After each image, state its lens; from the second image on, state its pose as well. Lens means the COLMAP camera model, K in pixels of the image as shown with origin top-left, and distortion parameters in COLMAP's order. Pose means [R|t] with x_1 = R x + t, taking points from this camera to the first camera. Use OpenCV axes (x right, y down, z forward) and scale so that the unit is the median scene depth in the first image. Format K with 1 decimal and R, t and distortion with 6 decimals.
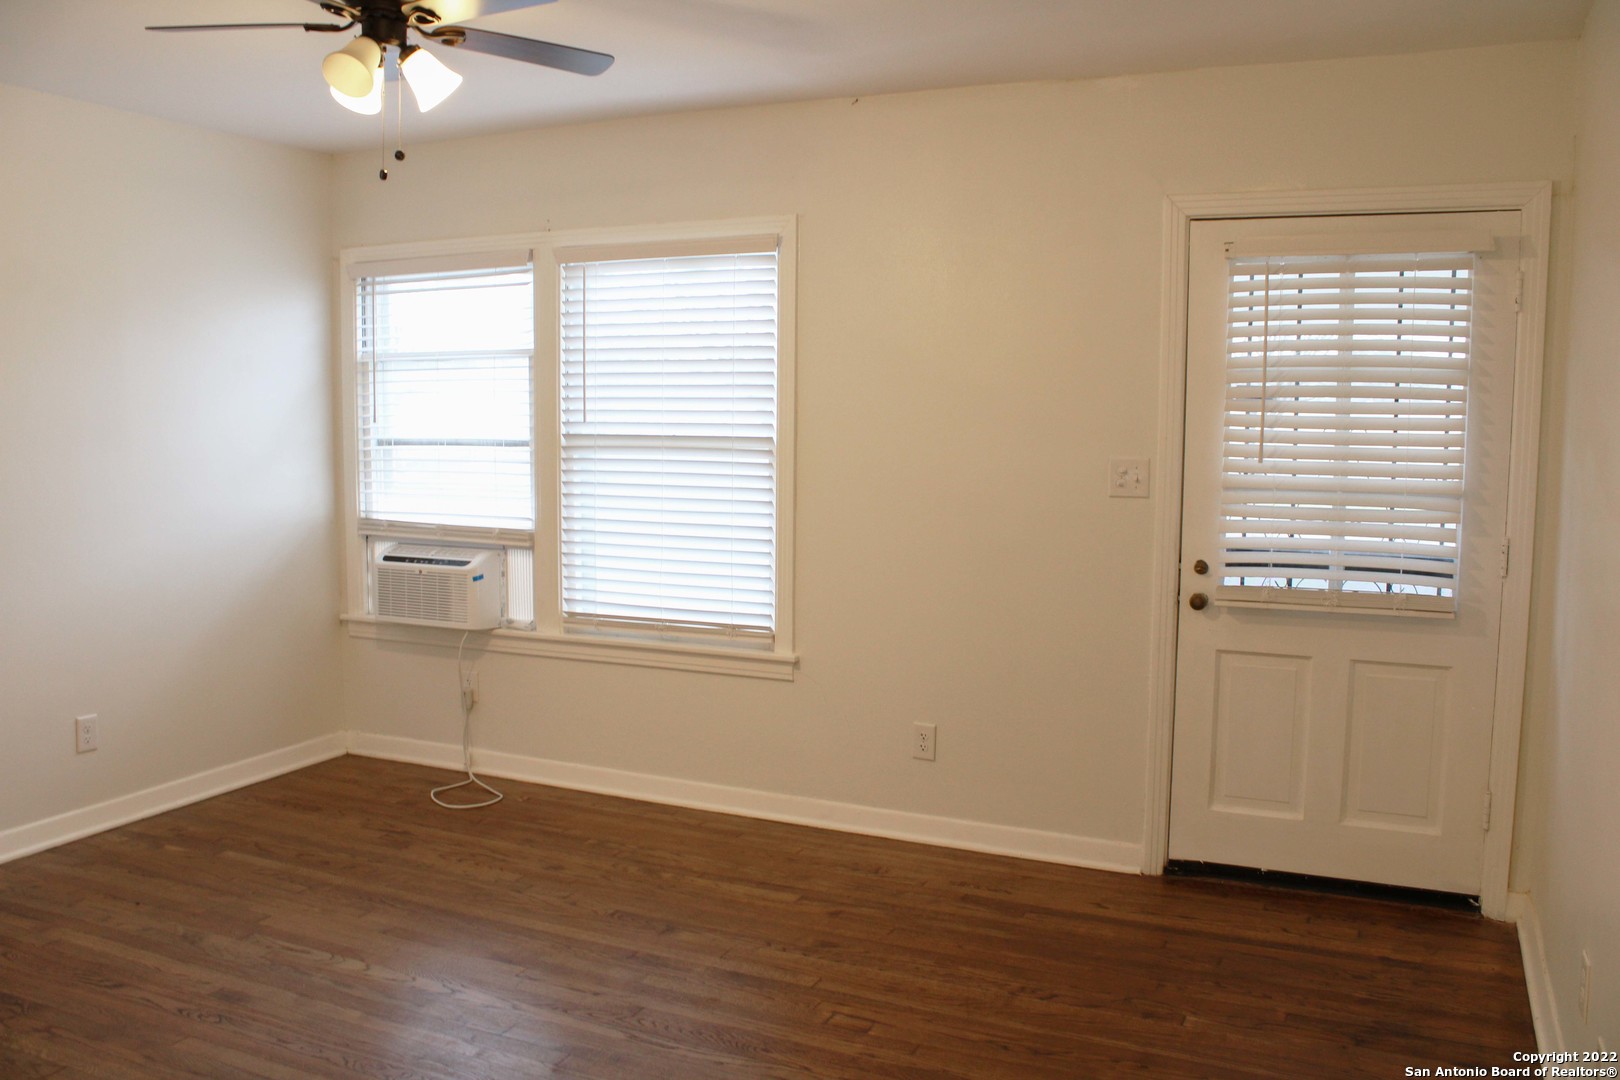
lens RADIAL K [[1331.1, 0, 808.4], [0, 1331.1, 543.2], [0, 0, 1]] dist [-0.169340, 0.142249]
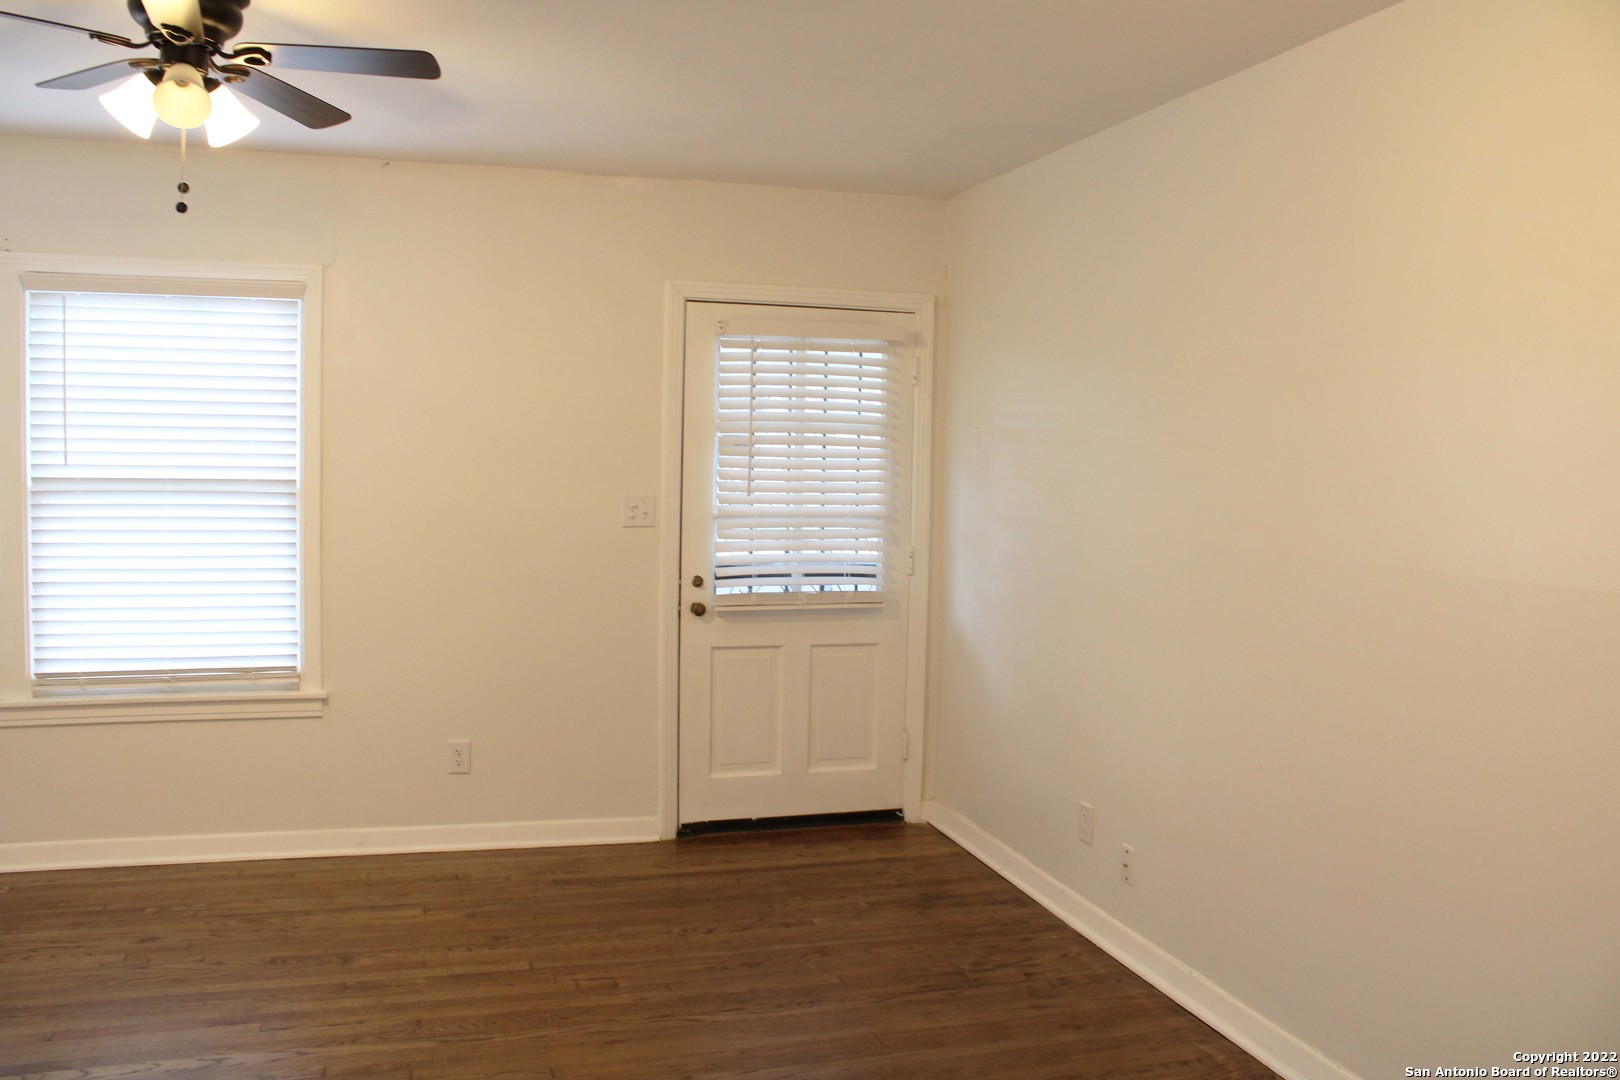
lens RADIAL K [[1331.1, 0, 808.4], [0, 1331.1, 543.2], [0, 0, 1]] dist [-0.169340, 0.142249]
pose [[0.745043, -0.035784, 0.666055, -0.462257], [0.053721, 0.998535, -0.006444, -0.004027], [-0.664849, 0.040582, 0.745874, -0.003453]]
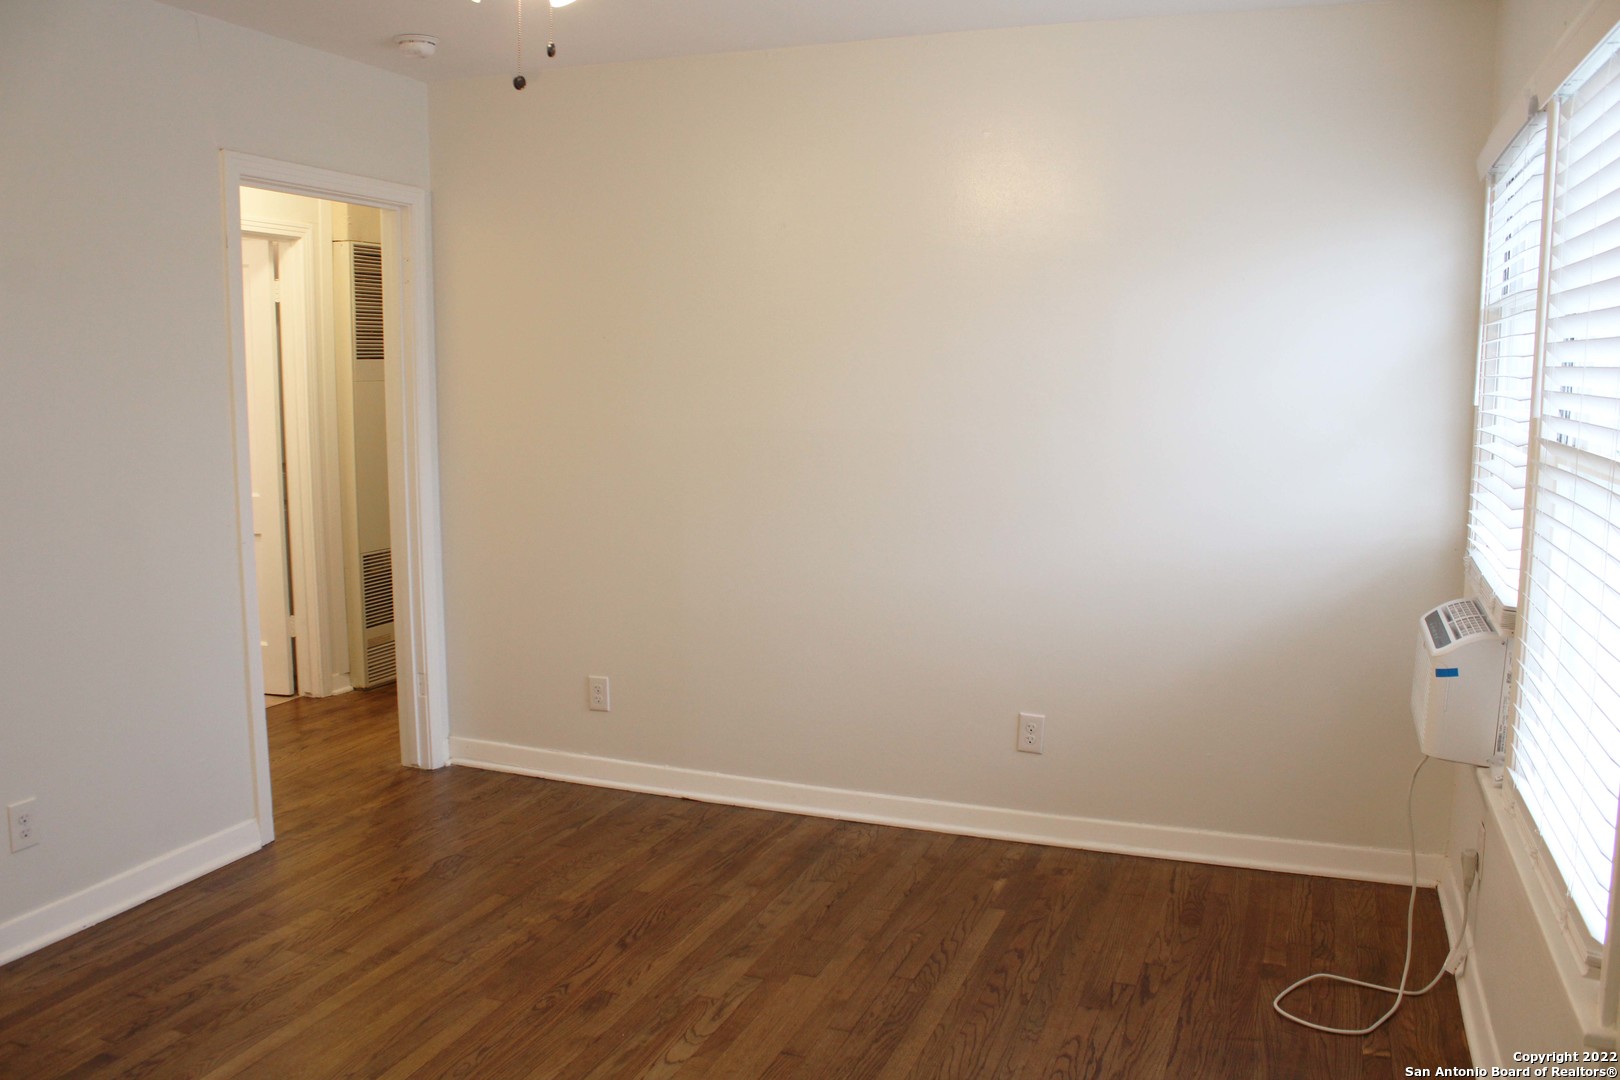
lens RADIAL K [[1331.1, 0, 808.4], [0, 1331.1, 543.2], [0, 0, 1]] dist [-0.169340, 0.142249]
pose [[0.068586, 0.127256, -0.989496, 0.334574], [-0.106954, 0.987053, 0.119528, -0.079254], [0.991896, 0.097633, 0.081309, 0.754403]]
